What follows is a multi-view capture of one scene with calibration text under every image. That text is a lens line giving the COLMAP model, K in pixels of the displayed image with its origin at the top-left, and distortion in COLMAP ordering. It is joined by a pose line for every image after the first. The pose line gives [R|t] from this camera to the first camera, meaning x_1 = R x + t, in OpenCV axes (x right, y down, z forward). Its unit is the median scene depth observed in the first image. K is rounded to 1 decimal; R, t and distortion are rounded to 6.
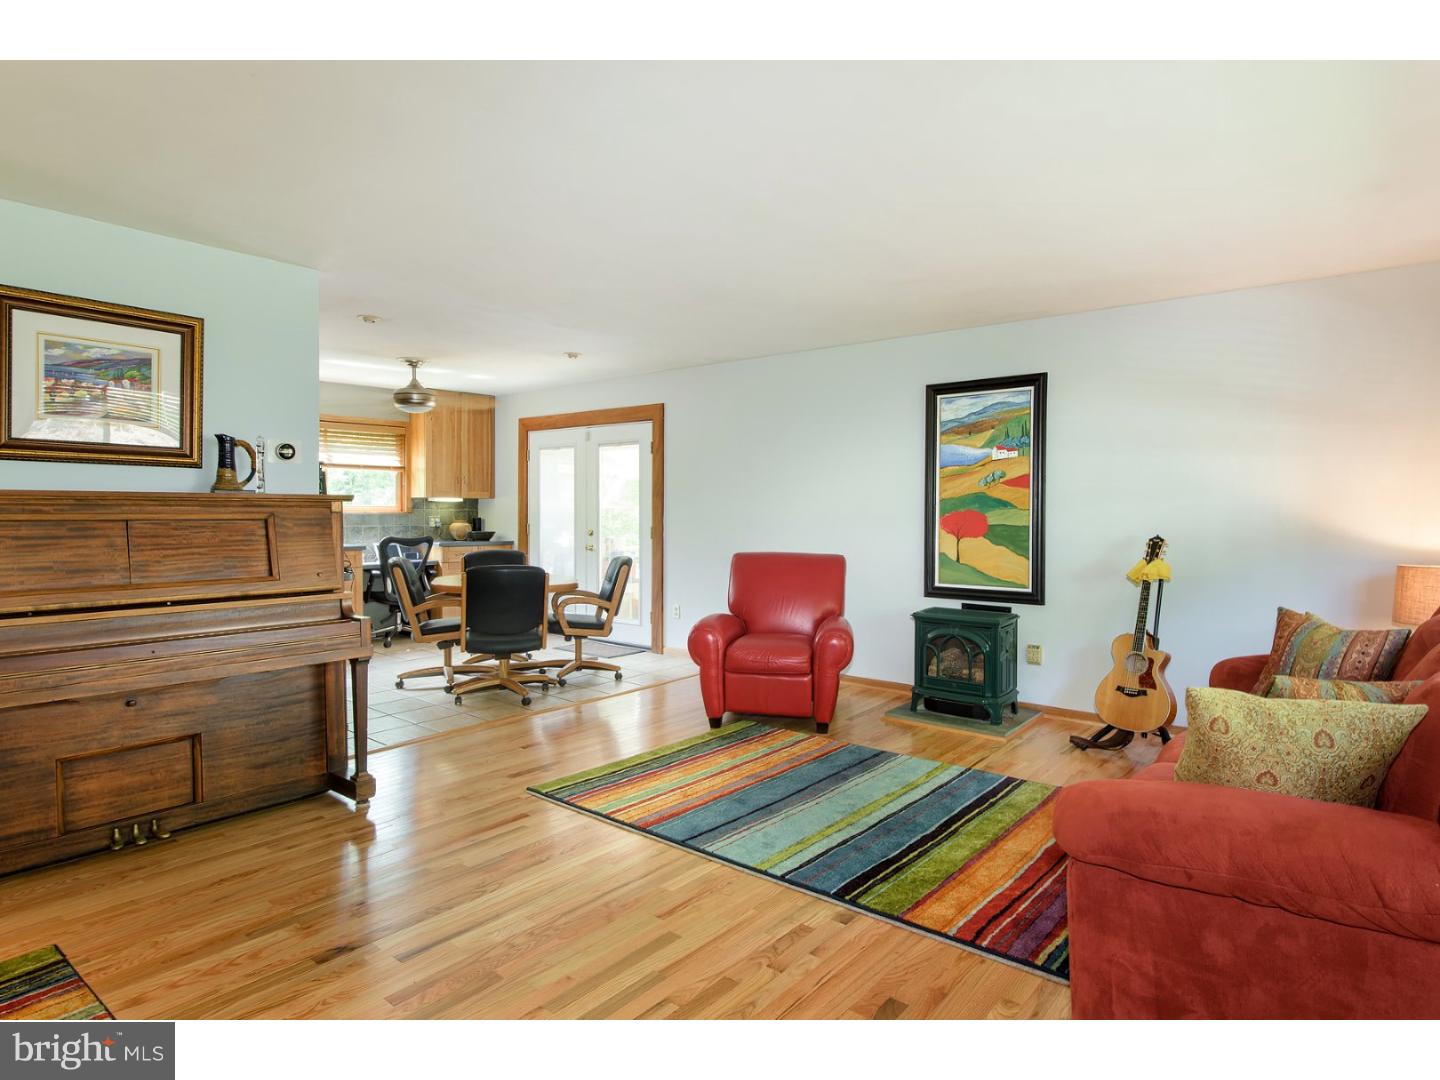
lens RADIAL K [[798.4, 0, 764.1], [0, 798.4, 519.6], [0, 0, 1]] dist [0.001290, 0.000871]
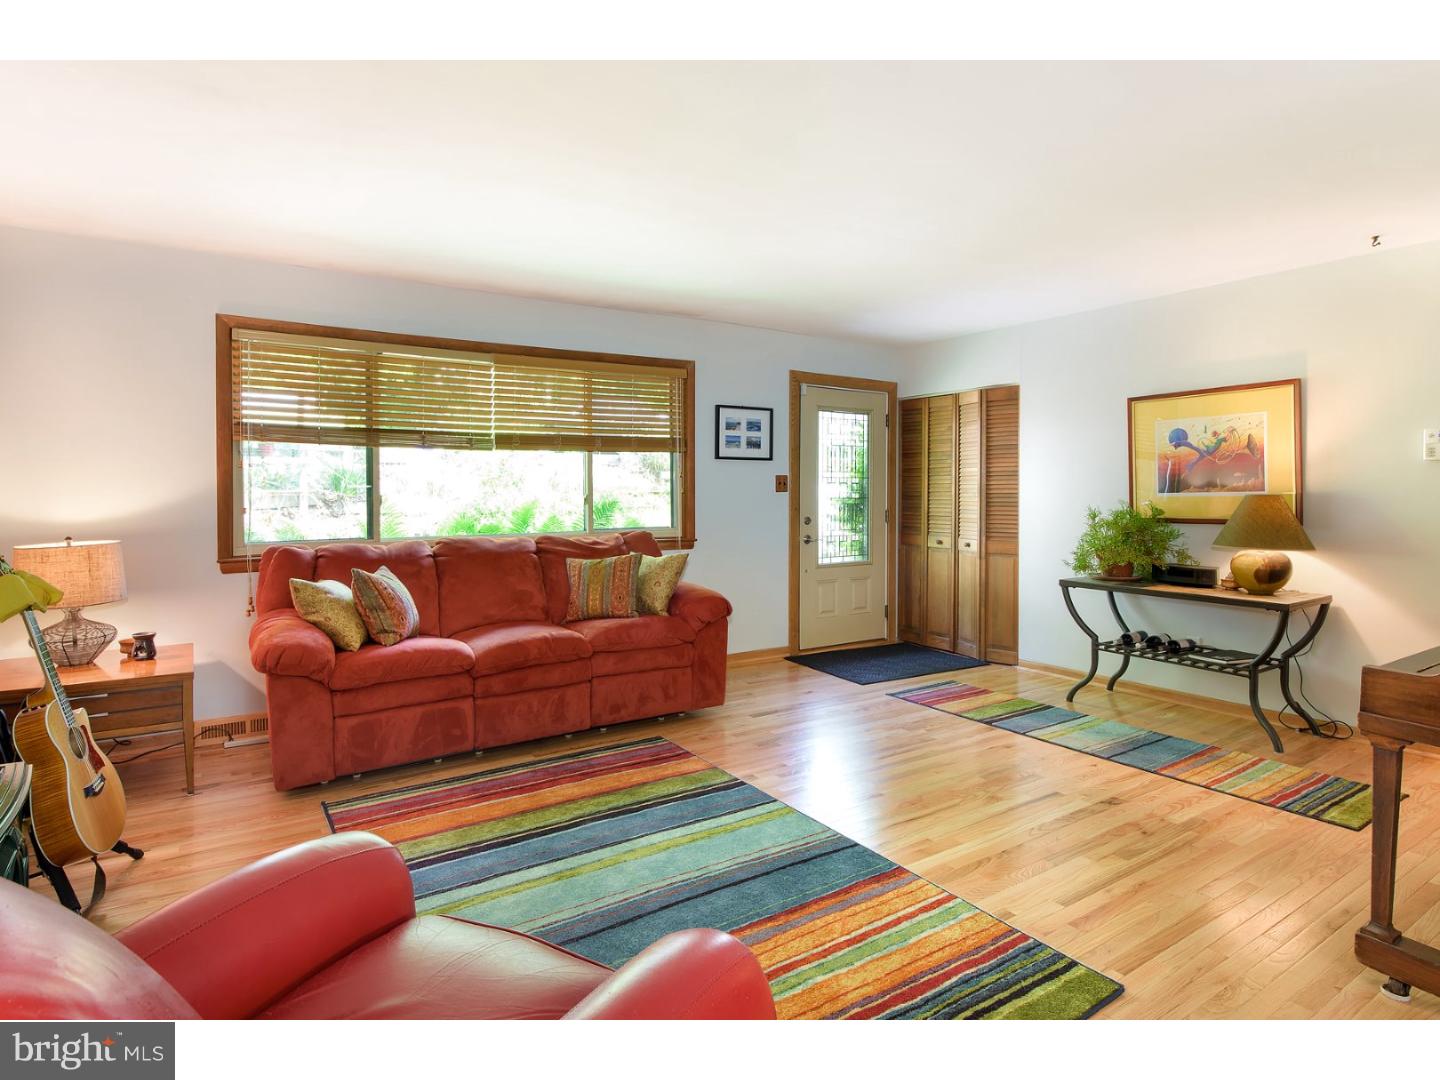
lens RADIAL K [[799.4, 0, 720.5], [0, 799.4, 519.6], [0, 0, 1]] dist [-0.005573, -0.000595]
pose [[-0.950982, -0.014337, 0.308913, -0.115530], [0.000301, 0.998881, 0.047287, -0.010497], [-0.309245, 0.045063, -0.949914, 0.961978]]
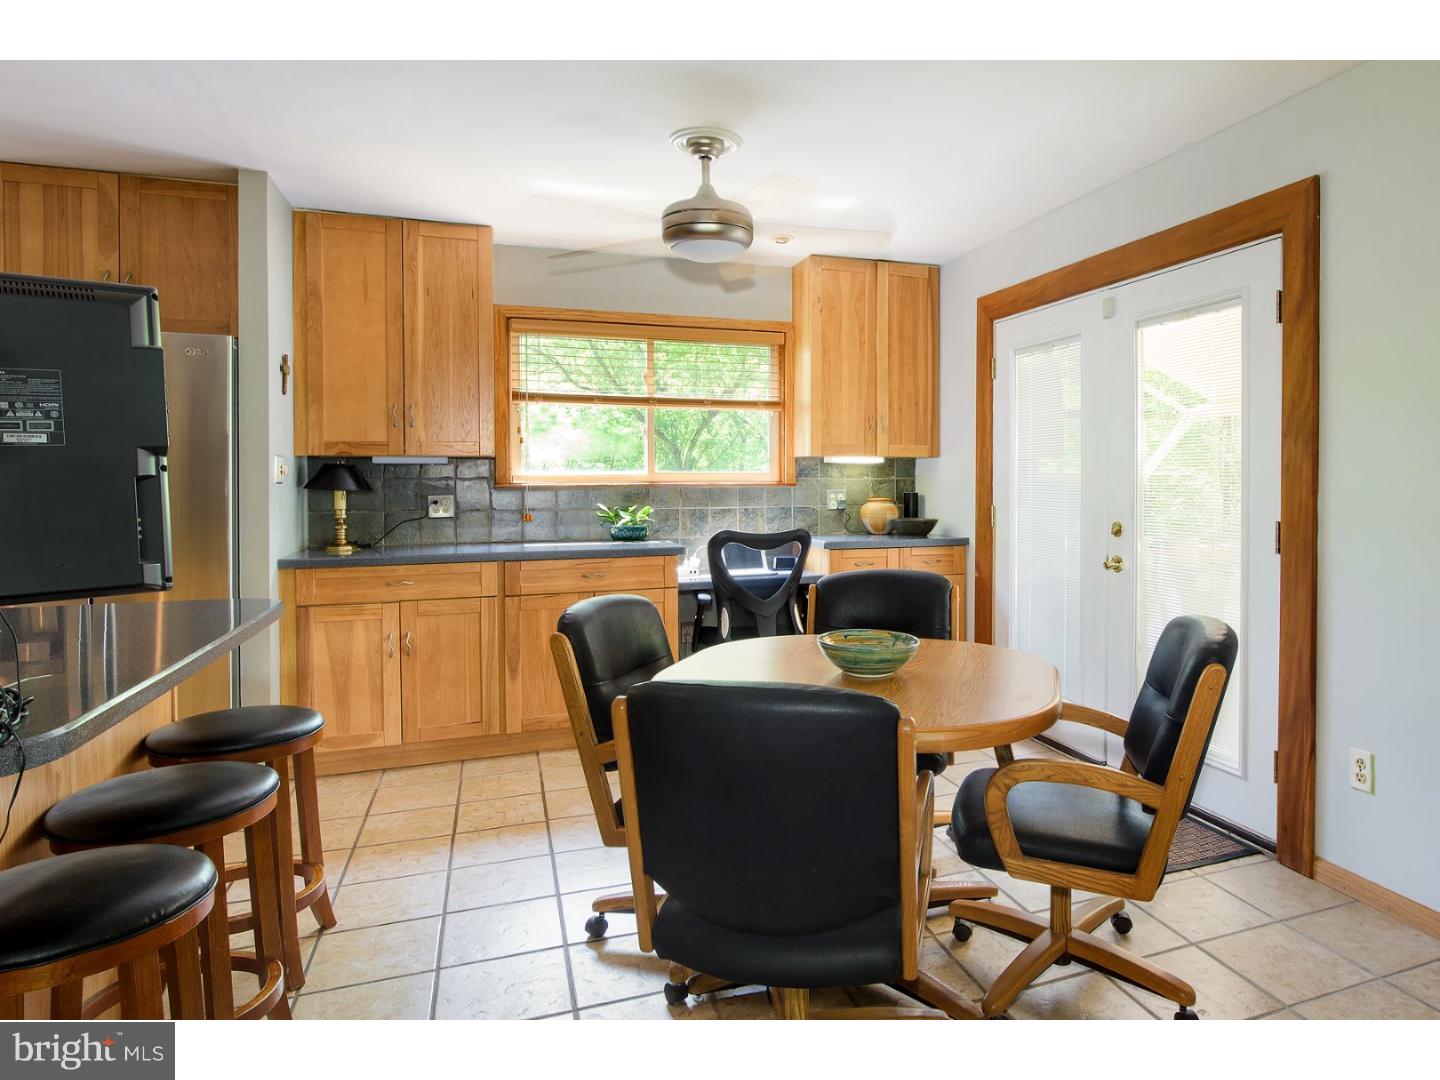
lens RADIAL K [[896.3, 0, 855.5], [0, 896.3, 491.8], [0, 0, 1]] dist [-0.001270, -0.001884]
pose [[0.866563, 0.001960, -0.499065, -0.121735], [-0.001723, 0.999998, 0.000936, -0.005135], [0.499065, 0.000048, 0.866564, 0.636634]]
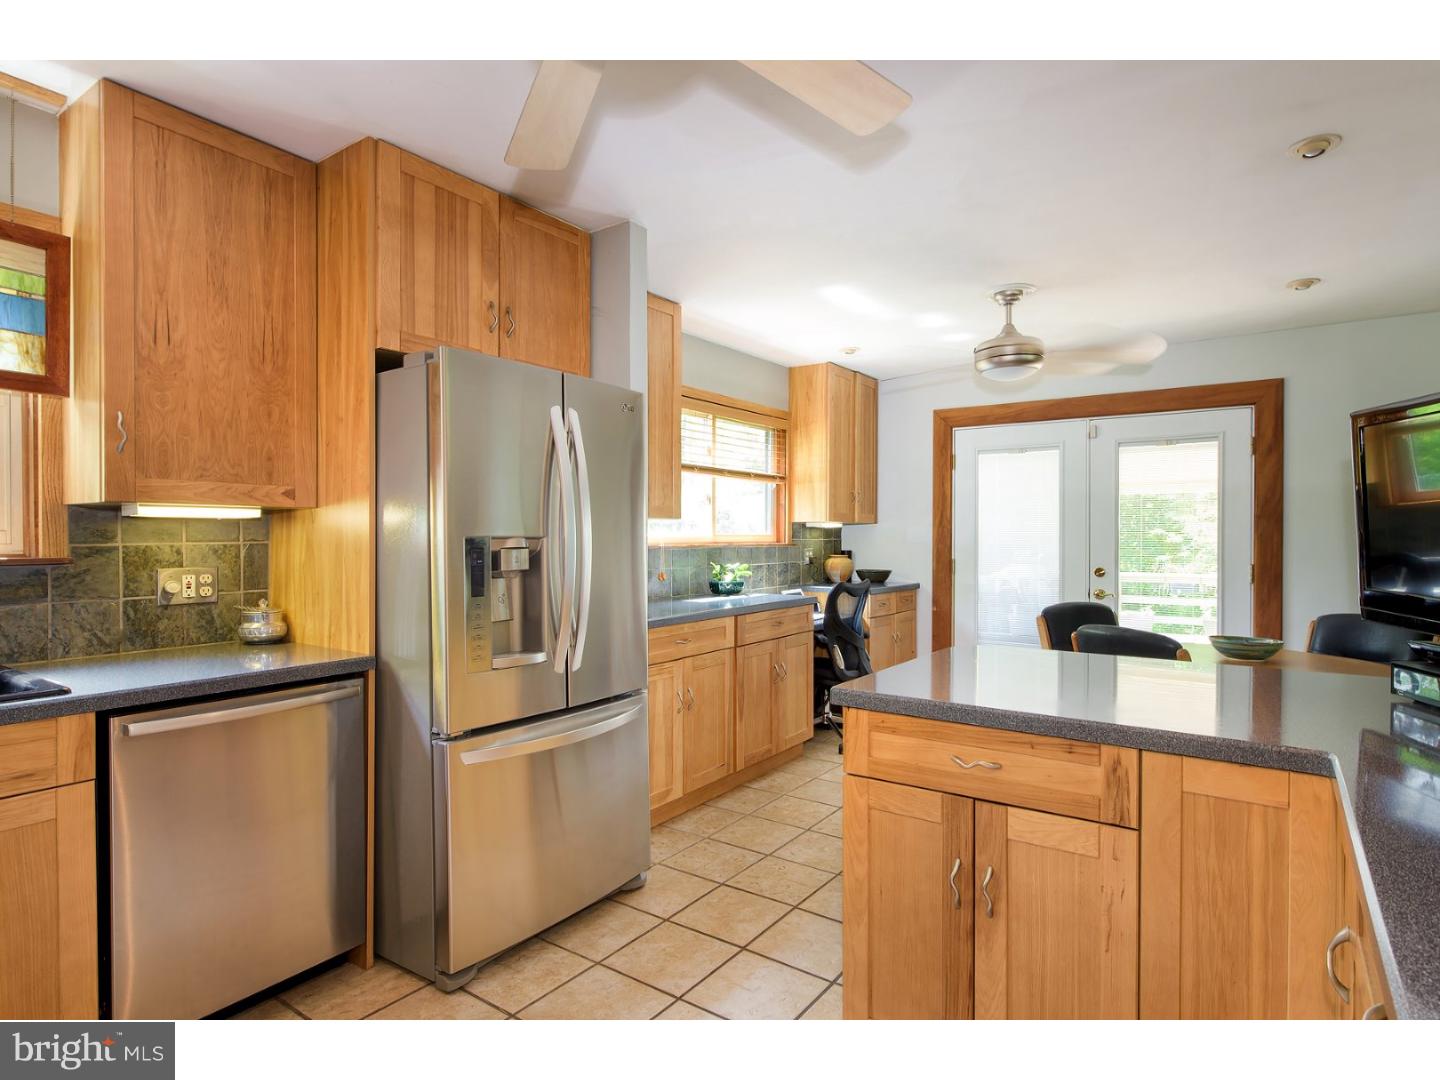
lens RADIAL K [[765.9, 0, 731.1], [0, 765.9, 545.7], [0, 0, 1]] dist [-0.000793, 0.001460]
pose [[0.998632, 0.001748, 0.052258, -0.706346], [-0.001656, 0.999997, -0.001810, -0.008011], [-0.052261, 0.001721, 0.998632, 0.460817]]
